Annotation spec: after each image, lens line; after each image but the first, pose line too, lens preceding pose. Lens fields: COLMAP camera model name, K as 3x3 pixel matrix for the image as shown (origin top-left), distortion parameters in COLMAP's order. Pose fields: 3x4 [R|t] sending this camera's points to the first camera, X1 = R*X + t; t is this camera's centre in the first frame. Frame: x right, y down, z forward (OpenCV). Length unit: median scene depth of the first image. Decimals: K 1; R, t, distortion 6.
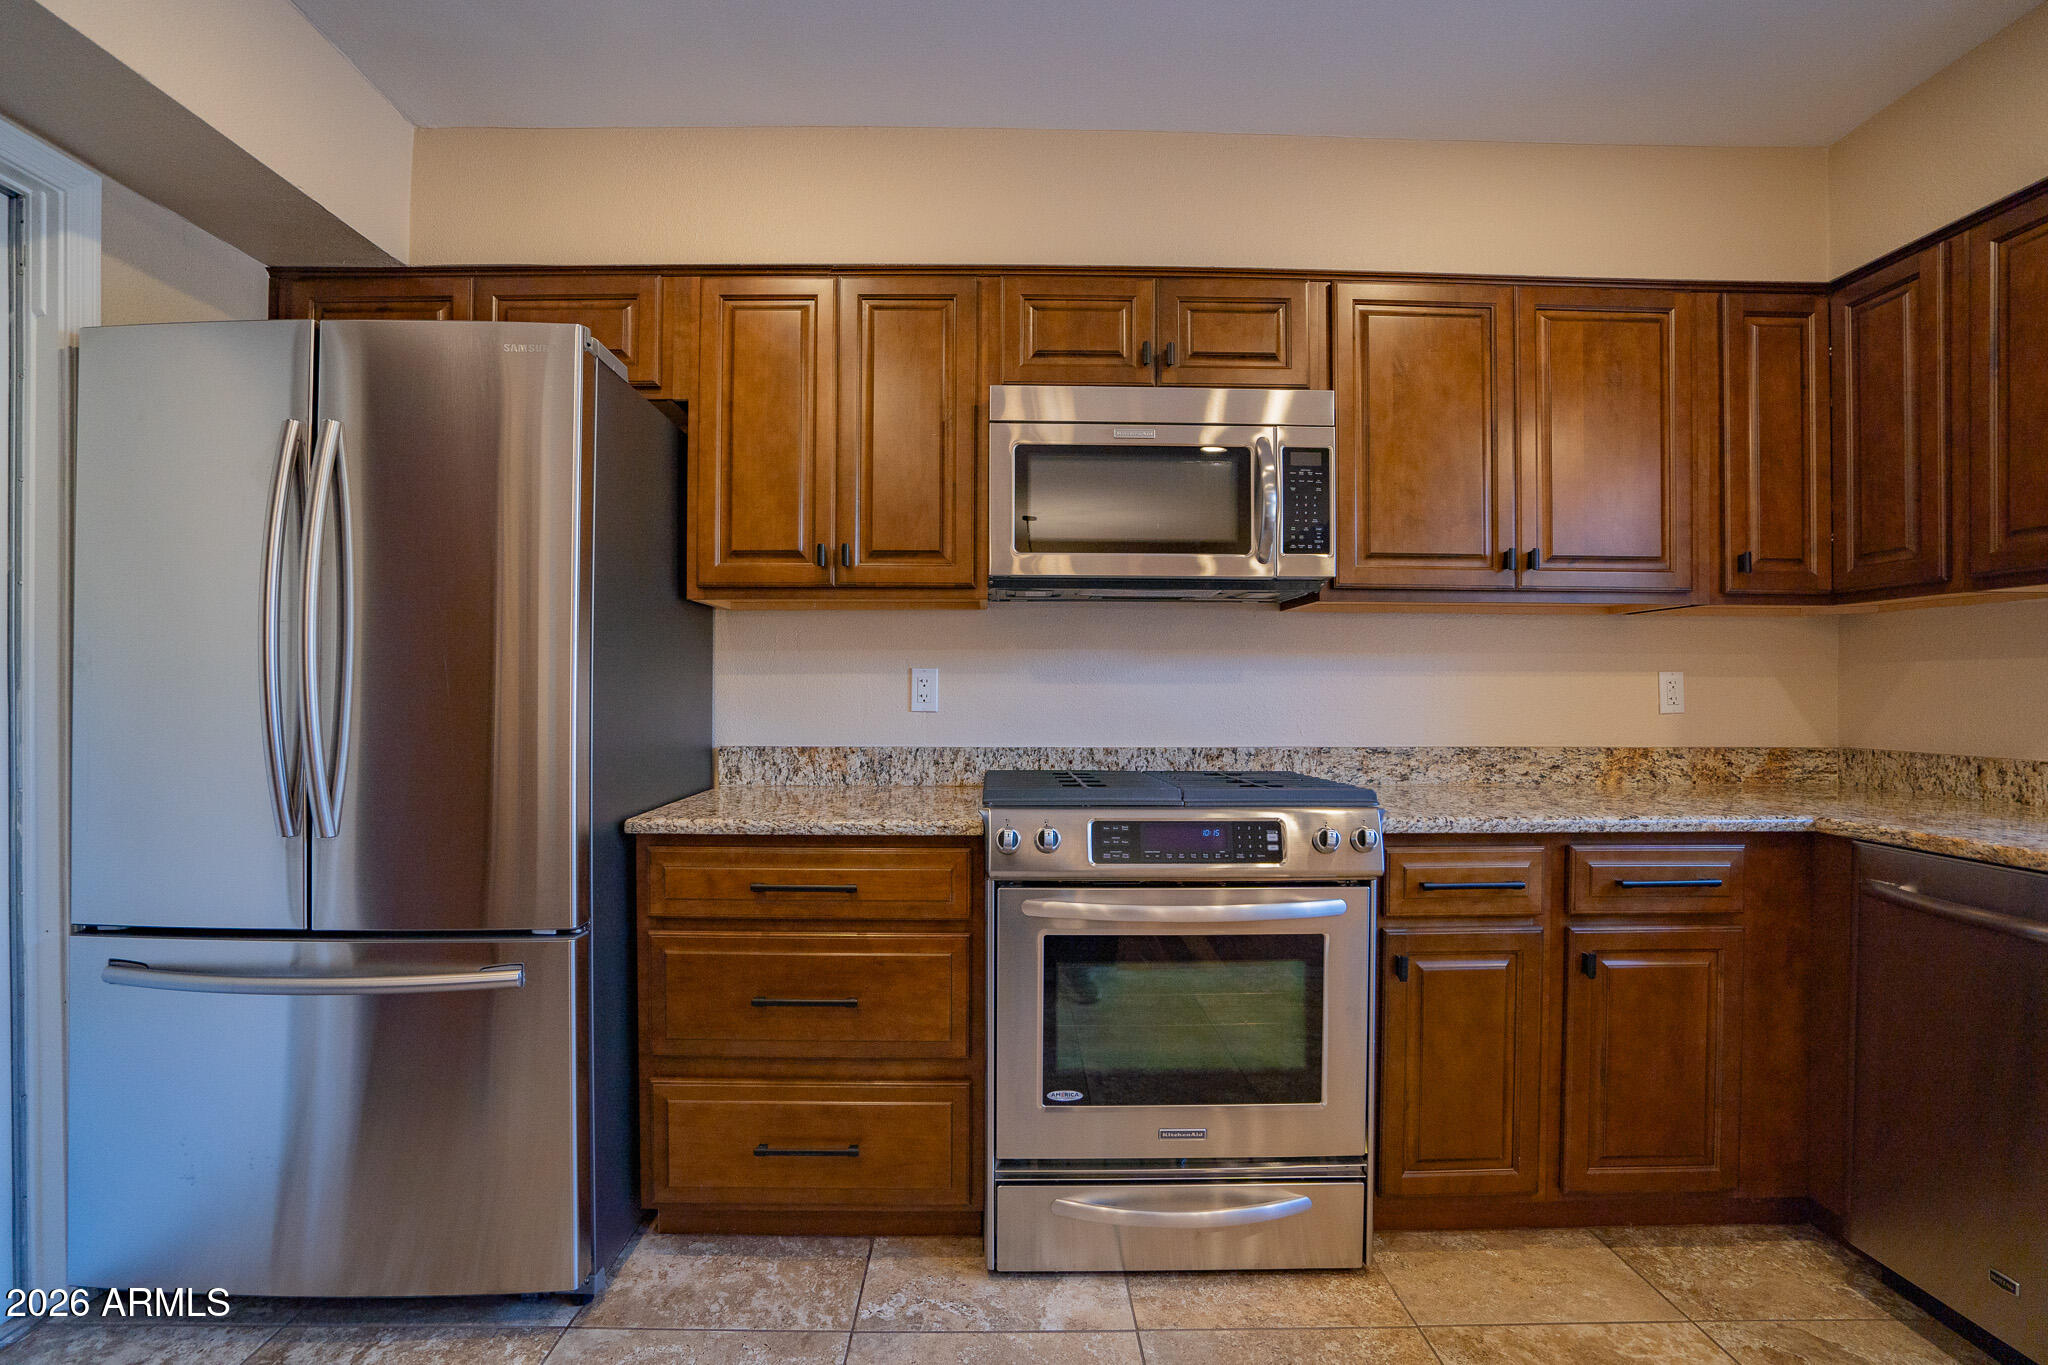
lens RADIAL K [[955.9, 0, 1024.0], [0, 955.9, 682.5], [0, 0, 1]] dist [-0.052104, 0.020398]
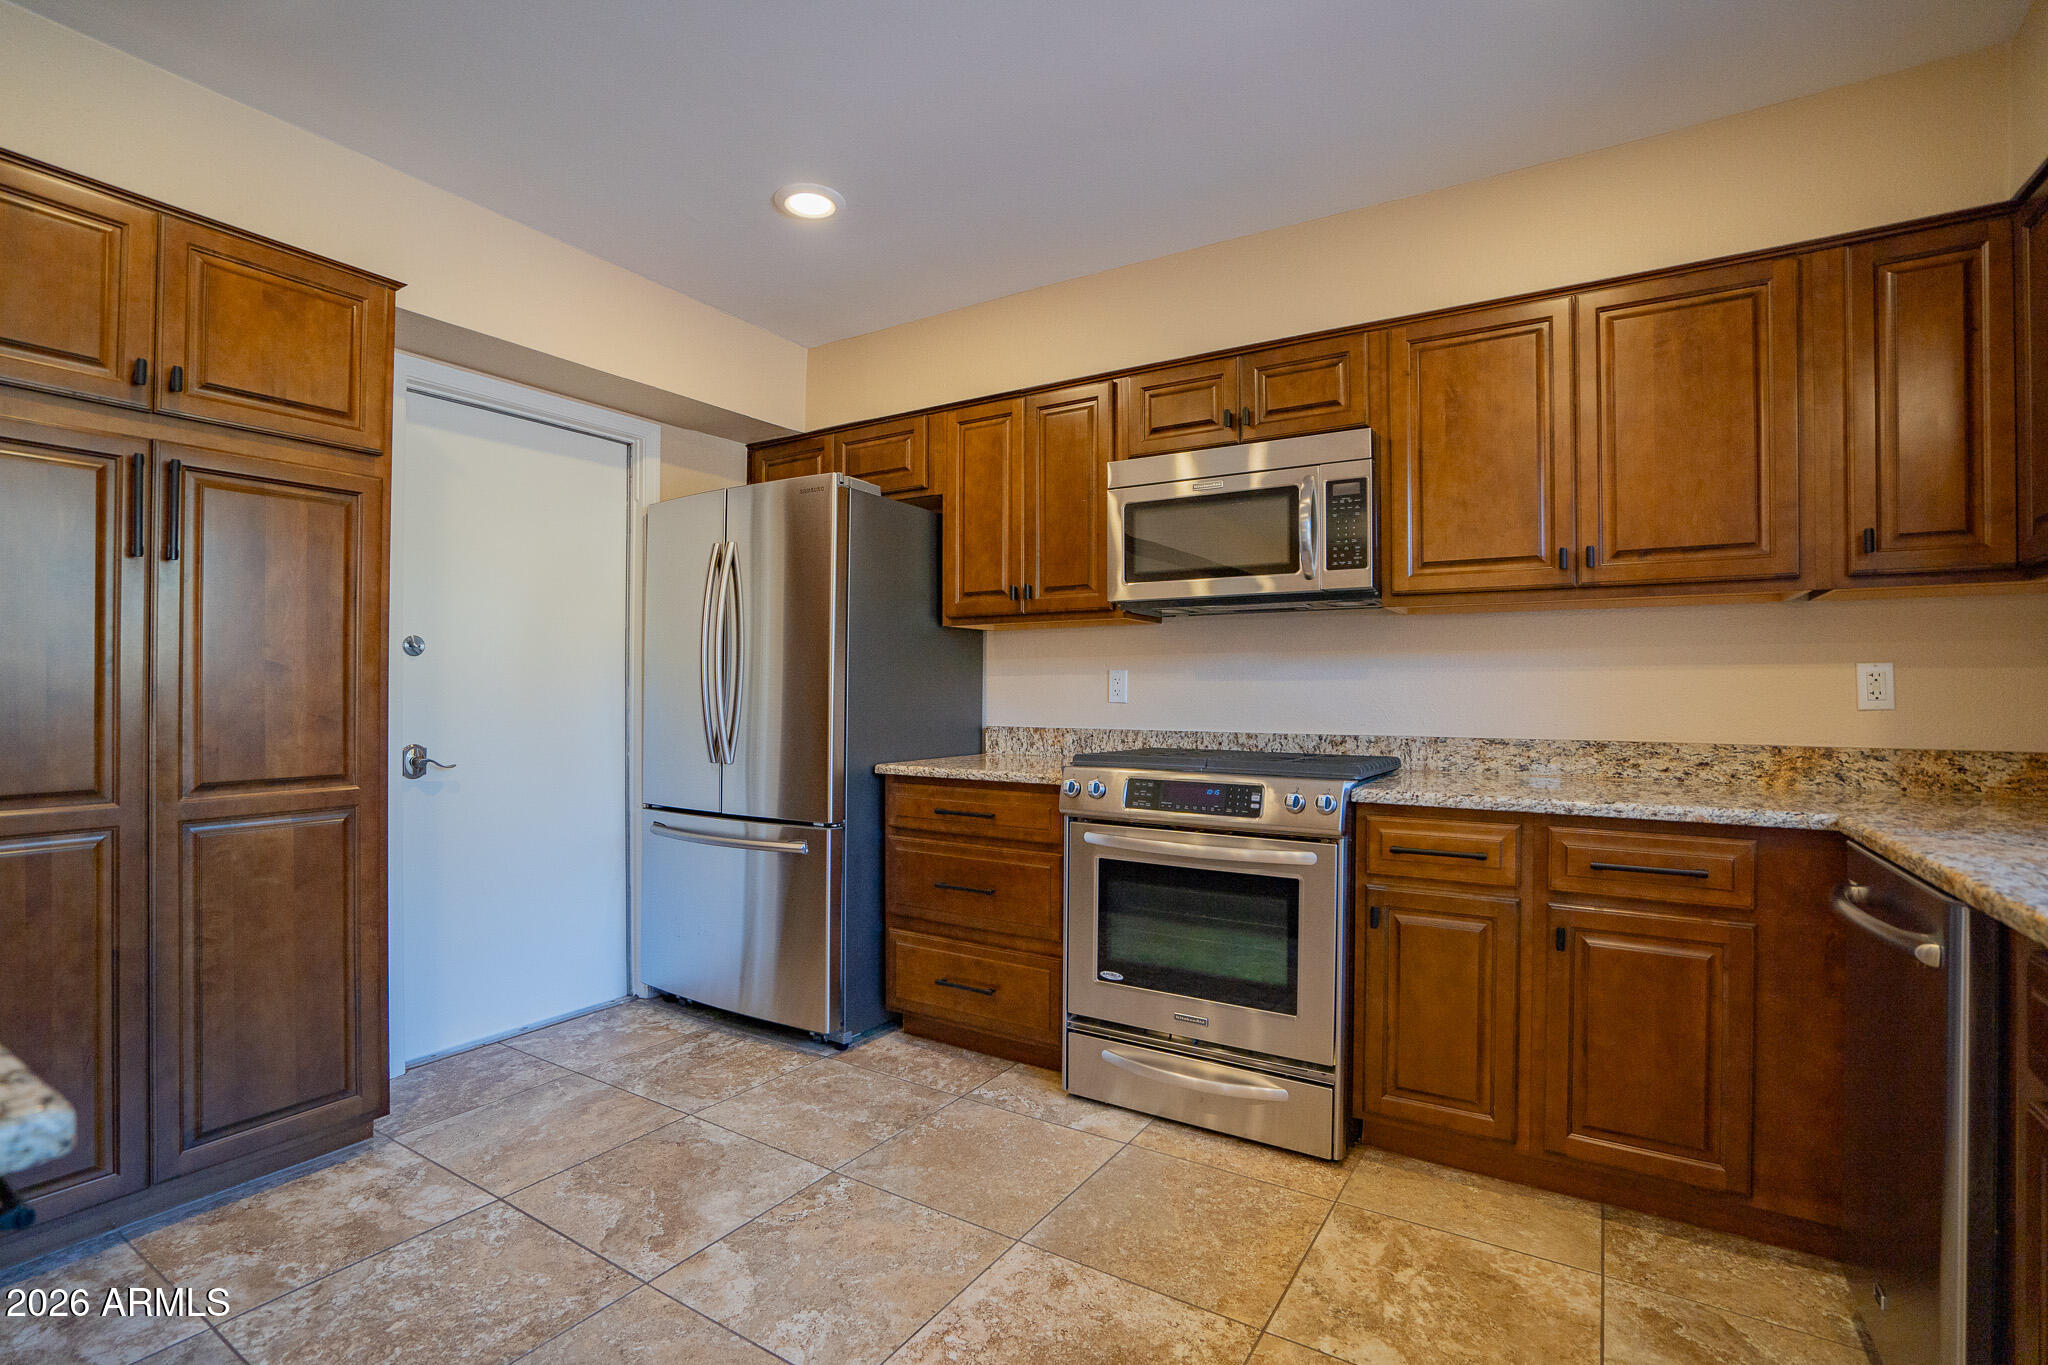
lens RADIAL K [[913.1, 0, 998.8], [0, 913.1, 676.6], [0, 0, 1]] dist [-0.047134, 0.015637]
pose [[0.838966, -0.008959, -0.544111, 0.606490], [0.002325, 0.999914, -0.012878, 0.013907], [0.544179, 0.009539, 0.838915, -0.202628]]
